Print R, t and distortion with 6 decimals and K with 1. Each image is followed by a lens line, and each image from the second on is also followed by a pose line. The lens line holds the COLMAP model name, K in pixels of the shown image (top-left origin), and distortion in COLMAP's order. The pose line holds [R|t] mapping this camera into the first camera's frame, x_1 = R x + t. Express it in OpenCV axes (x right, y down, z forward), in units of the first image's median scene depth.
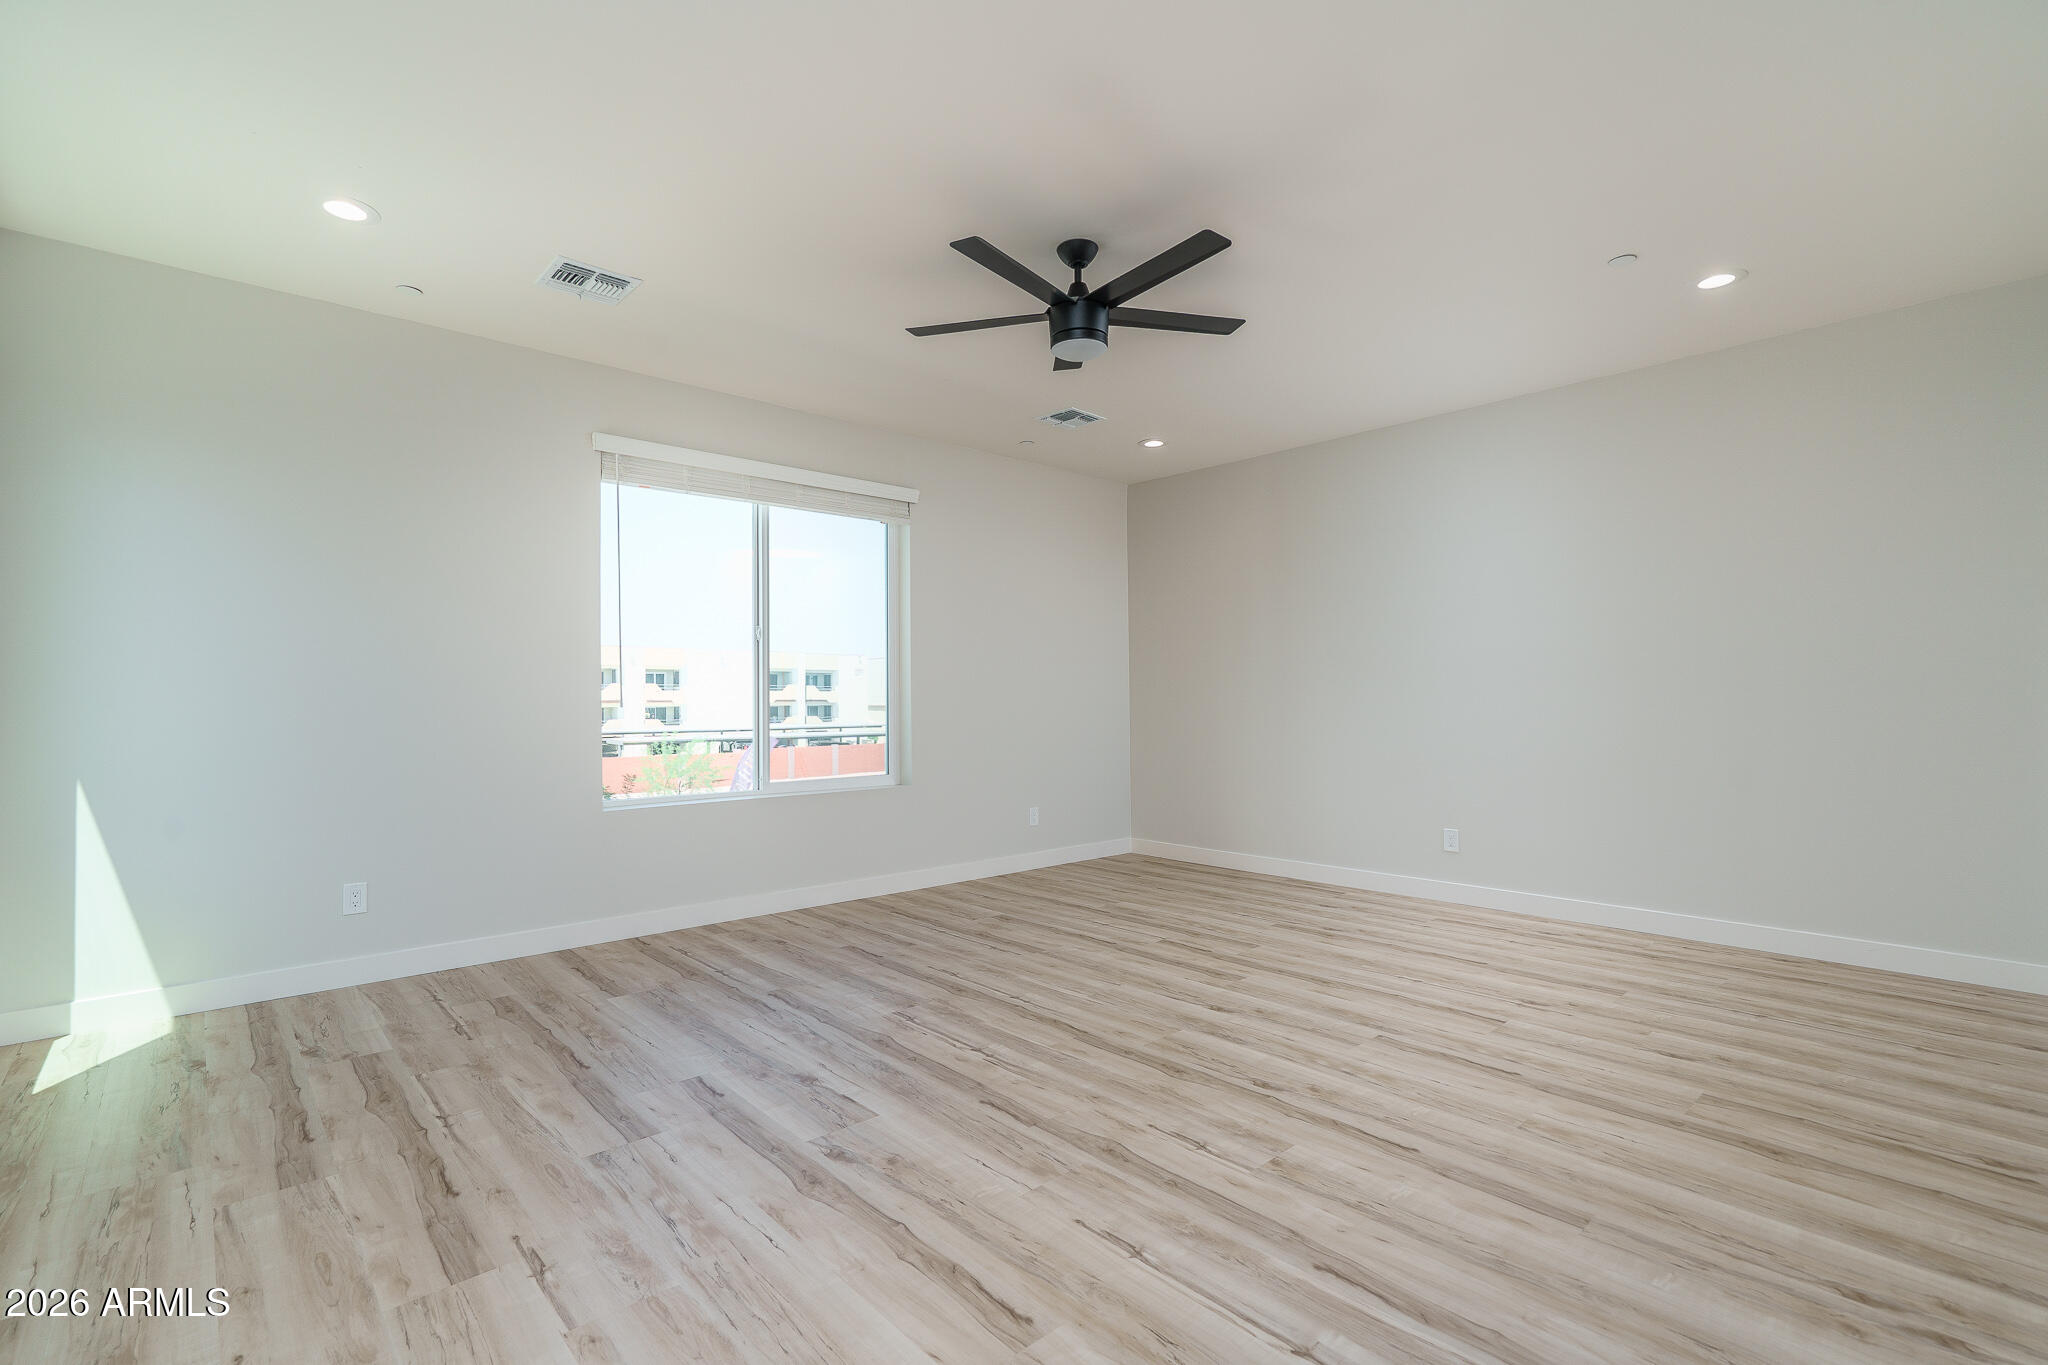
lens RADIAL K [[923.5, 0, 1021.7], [0, 923.5, 684.5], [0, 0, 1]] dist [-0.001661, -0.000064]
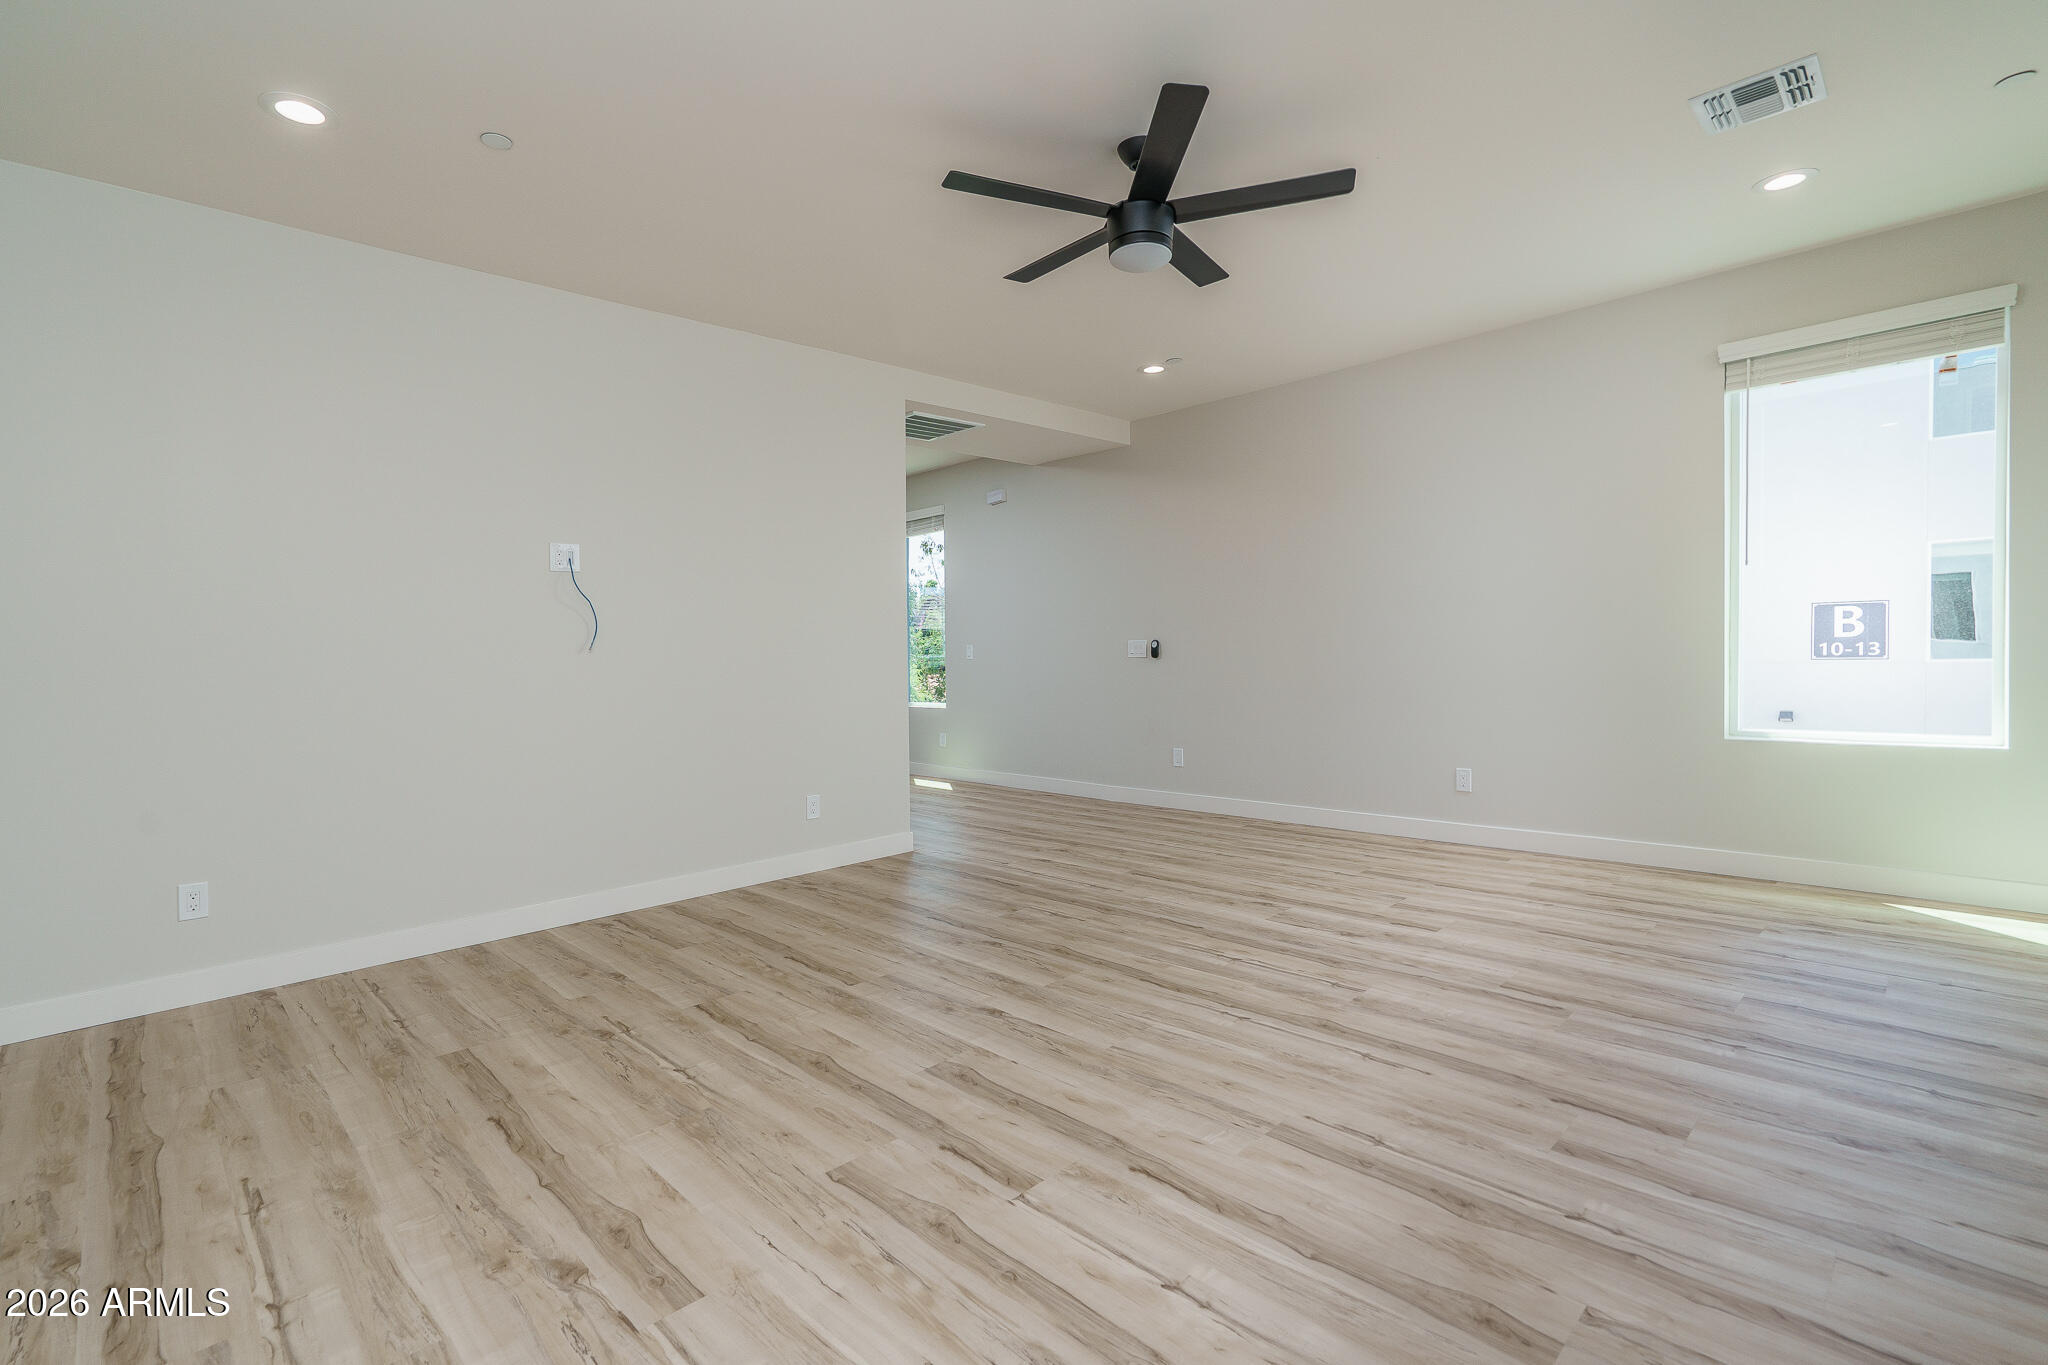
lens RADIAL K [[923.5, 0, 1025.3], [0, 923.5, 681.7], [0, 0, 1]] dist [-0.001661, -0.000064]
pose [[-0.998415, 0.036715, -0.042658, 0.228344], [0.035988, 0.999196, 0.017682, 0.036687], [0.043273, 0.016118, -0.998933, 2.012966]]
